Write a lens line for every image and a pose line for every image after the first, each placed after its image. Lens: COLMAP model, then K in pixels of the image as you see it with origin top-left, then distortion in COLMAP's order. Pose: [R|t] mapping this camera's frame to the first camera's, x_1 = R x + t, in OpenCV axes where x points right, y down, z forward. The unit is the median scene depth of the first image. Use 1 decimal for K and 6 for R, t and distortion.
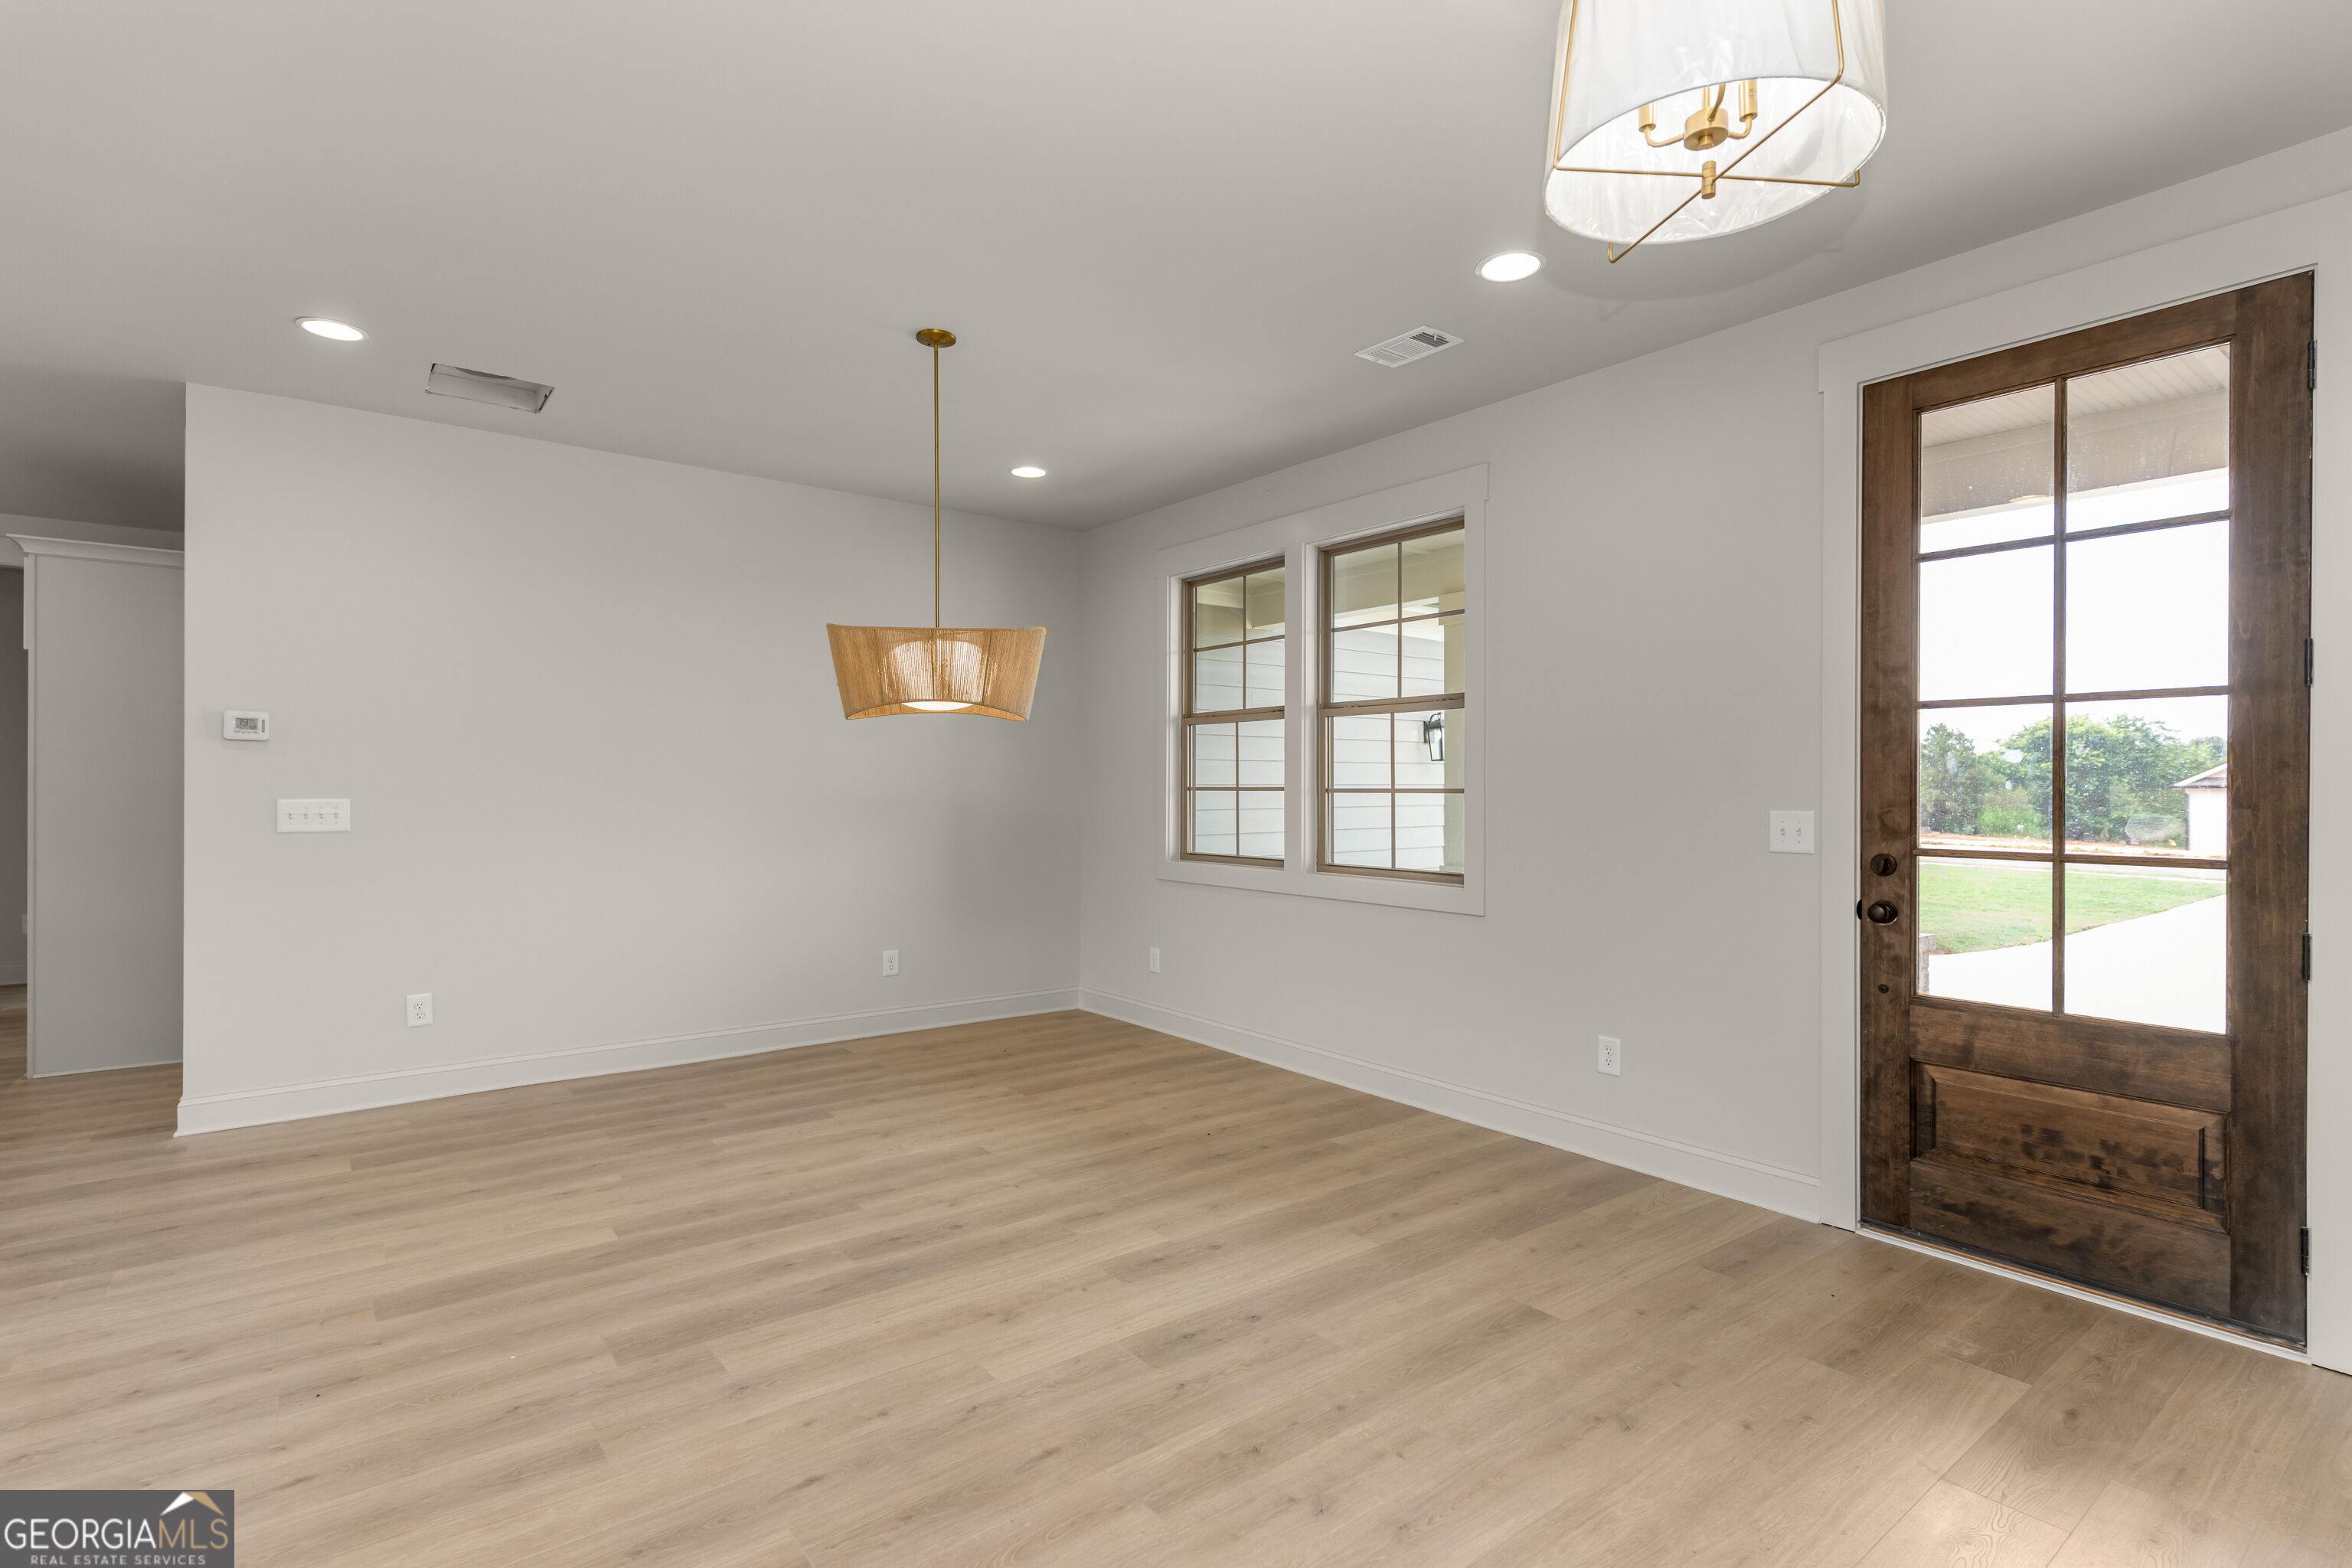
lens RADIAL K [[1126.0, 0, 1182.1], [0, 1126.0, 788.7], [0, 0, 1]] dist [0.005114, -0.002076]
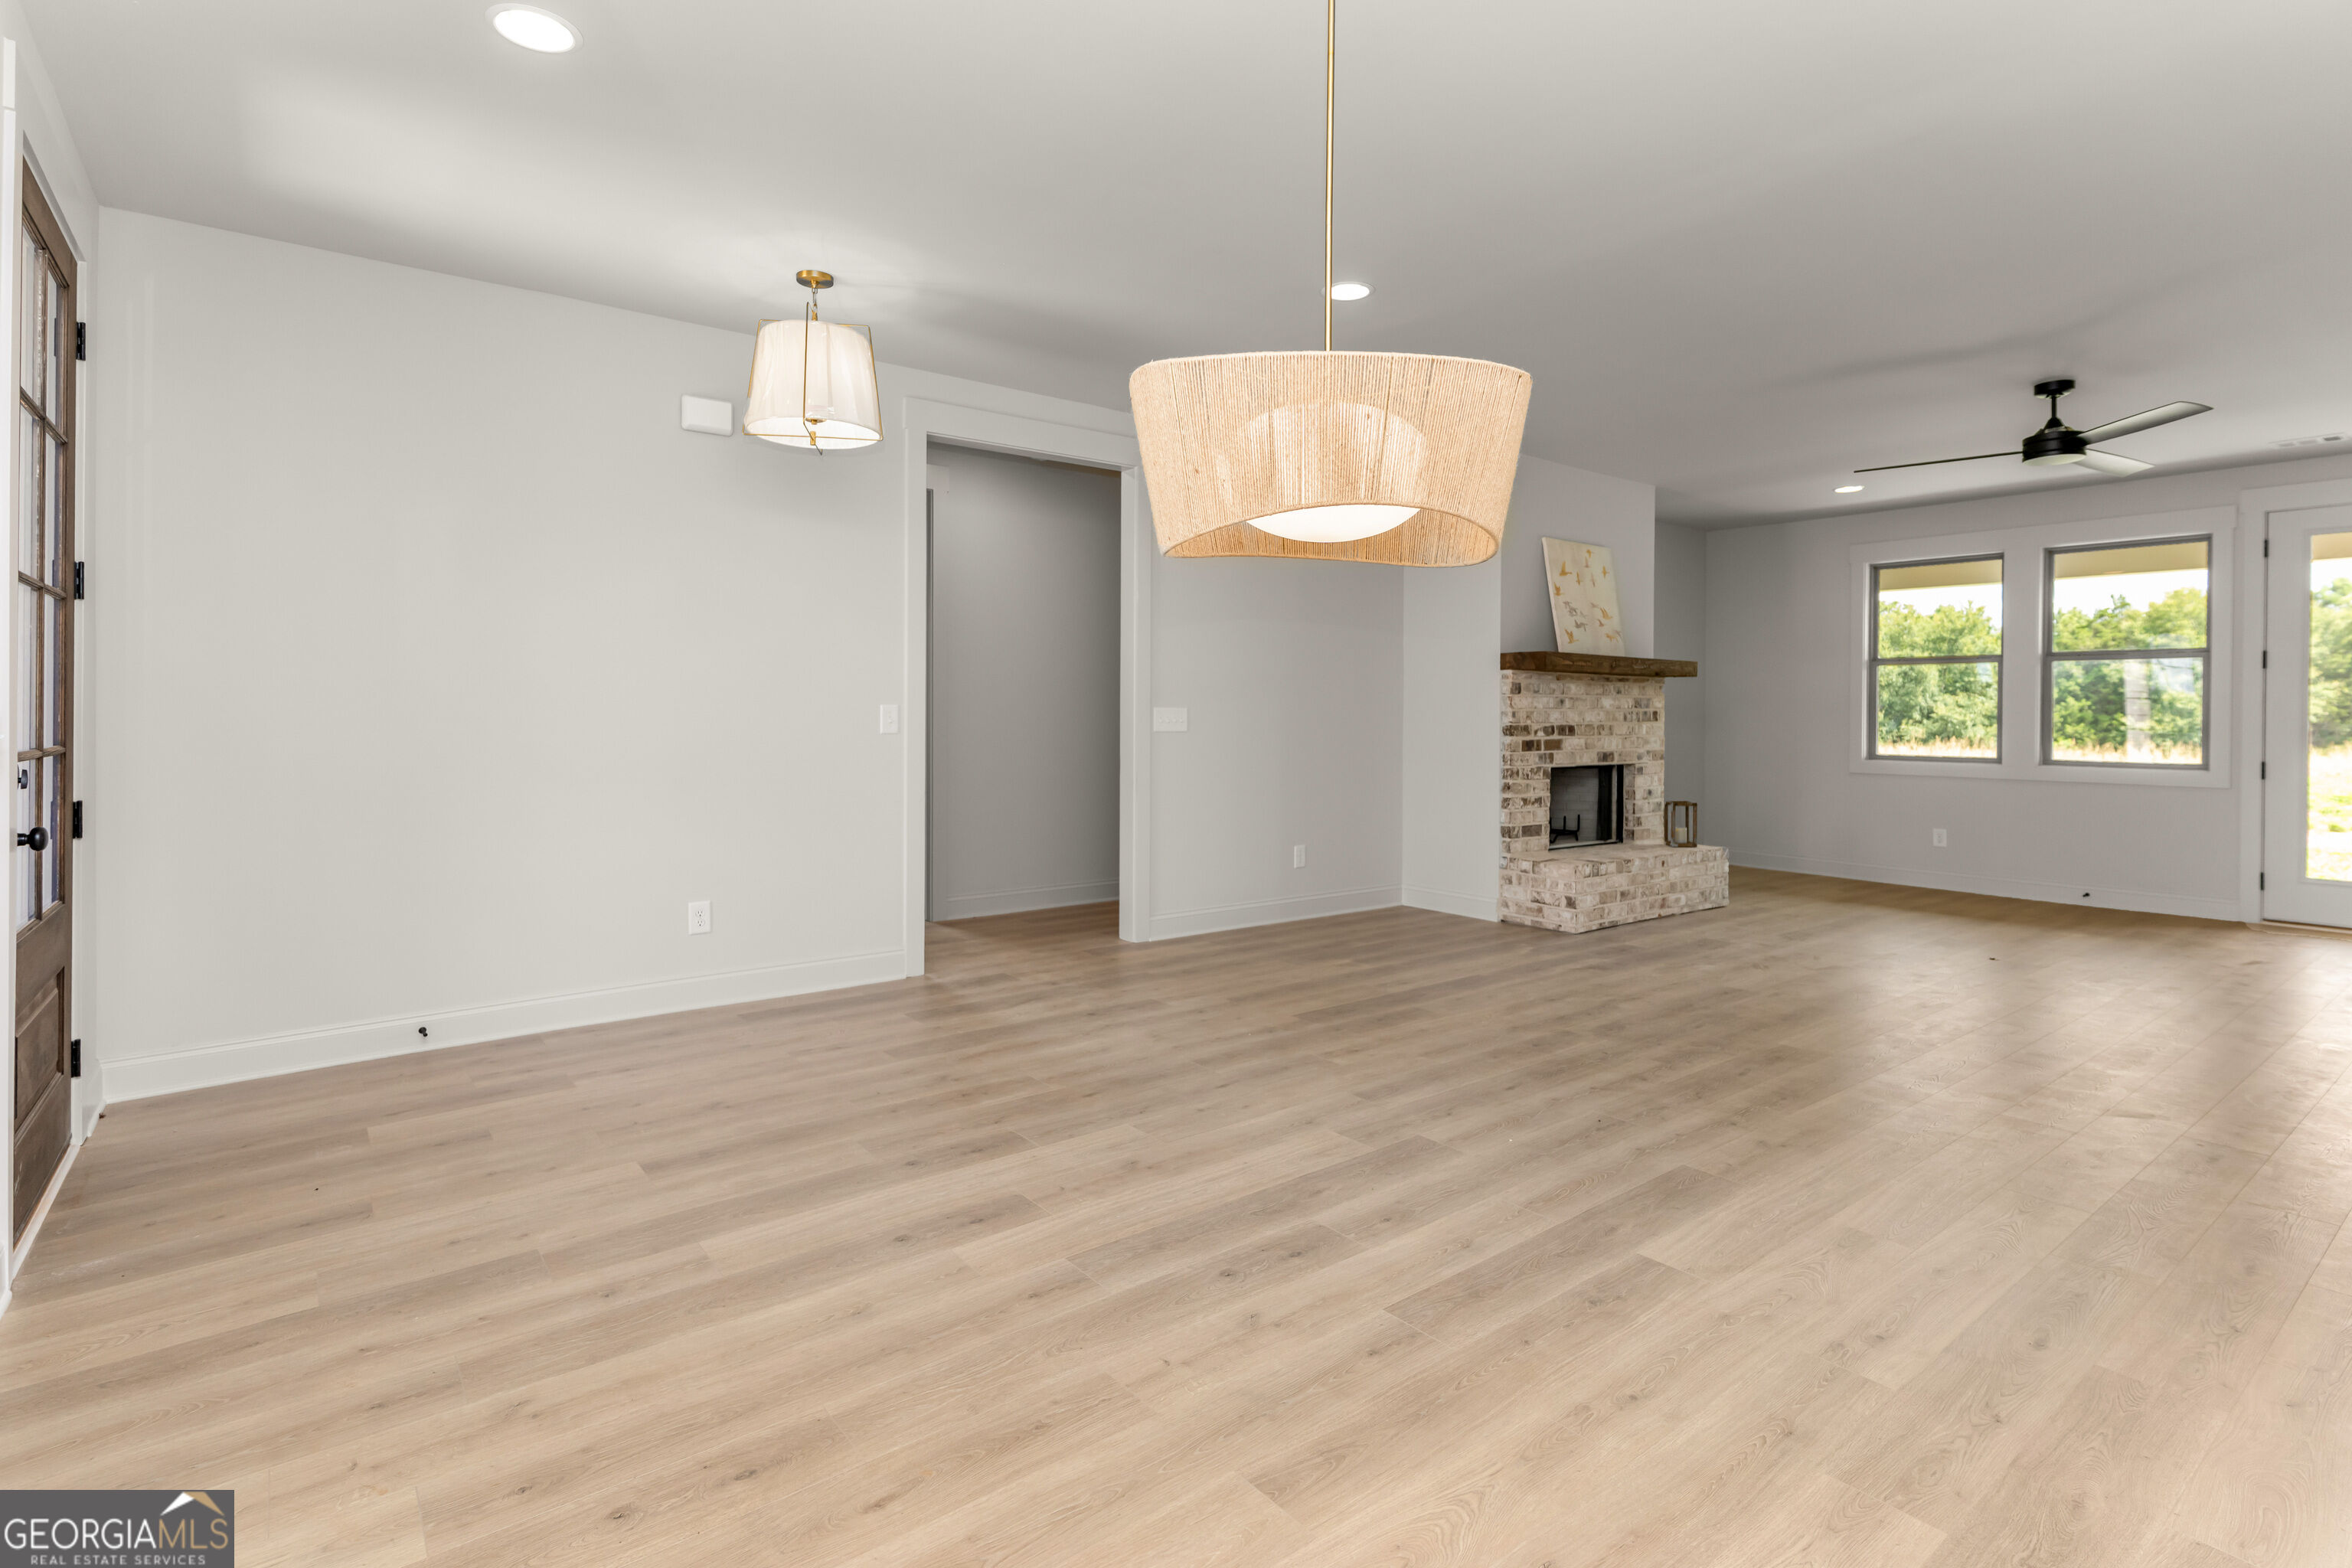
lens RADIAL K [[1126.0, 0, 1178.0], [0, 1126.0, 711.9], [0, 0, 1]] dist [0.005114, -0.002076]
pose [[-0.999928, -0.008413, 0.008614, -0.174010], [-0.008403, 0.999964, 0.001152, 0.014884], [-0.008623, 0.001080, -0.999962, 1.789001]]
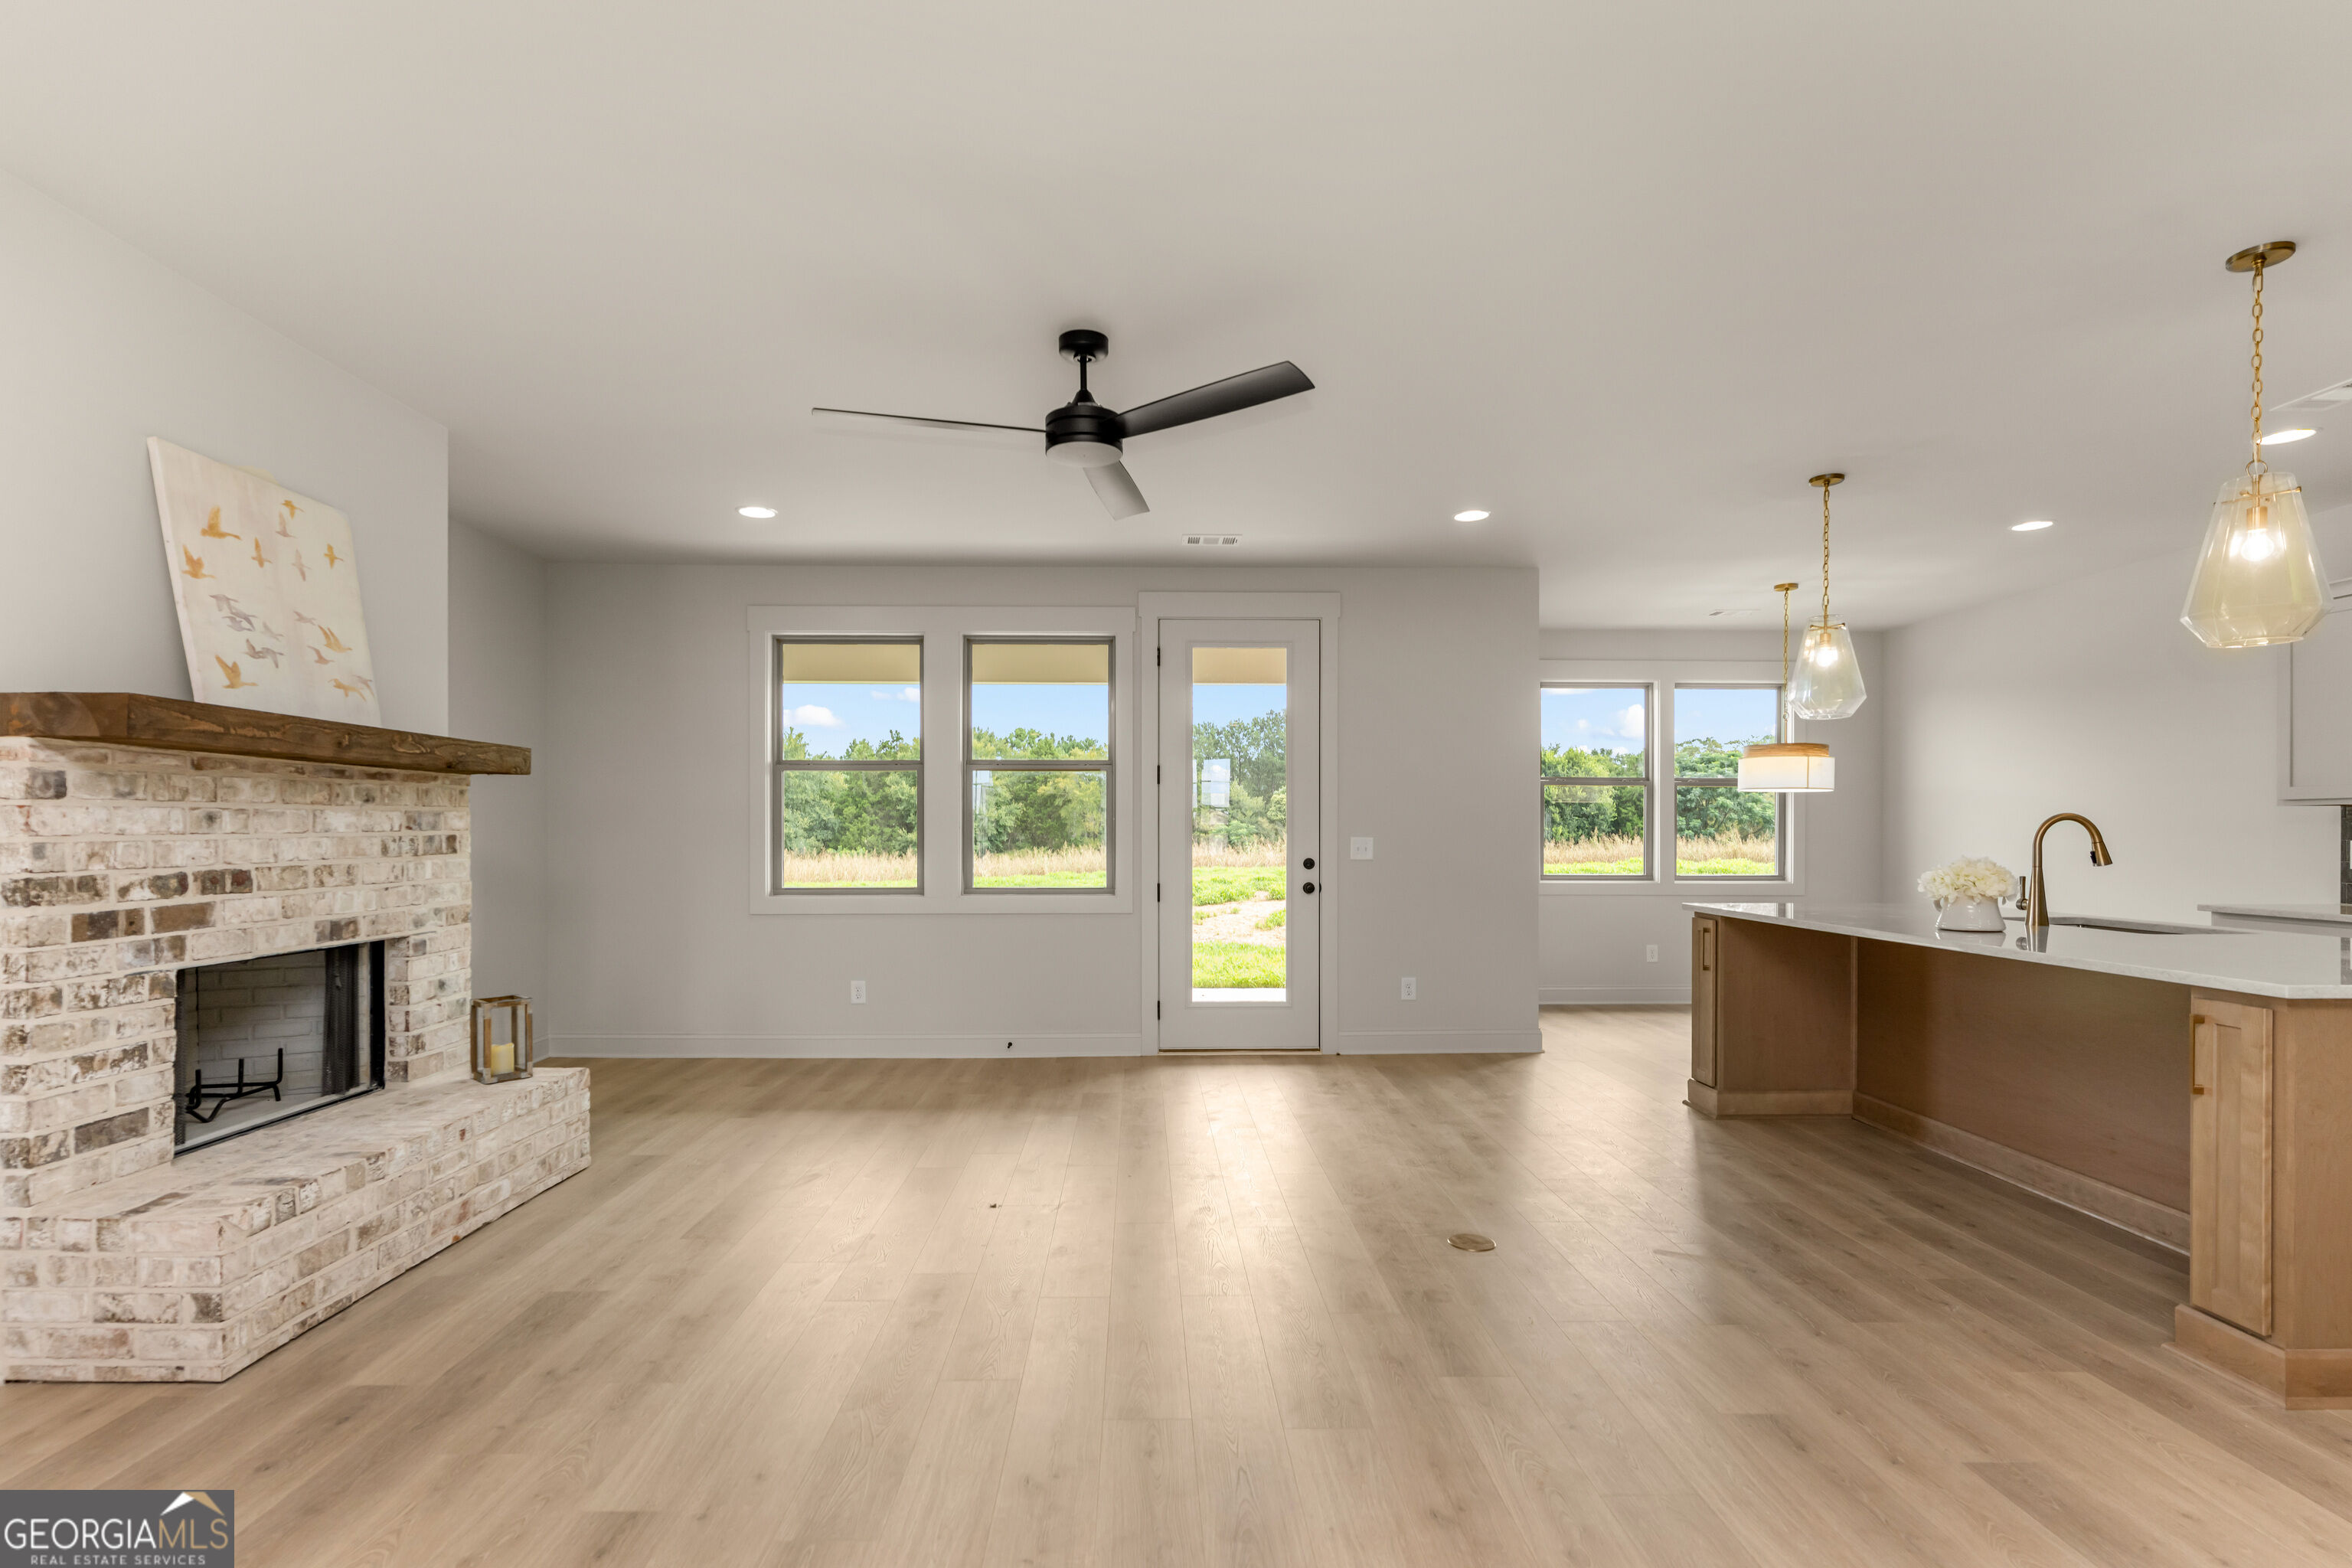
lens RADIAL K [[1126.0, 0, 1161.2], [0, 1126.0, 840.9], [0, 0, 1]] dist [0.005114, -0.002076]
pose [[-0.603314, 0.005599, -0.797484, -0.610412], [-0.002996, 0.999952, 0.009288, -0.000186], [0.797498, 0.007993, -0.603268, 0.854673]]
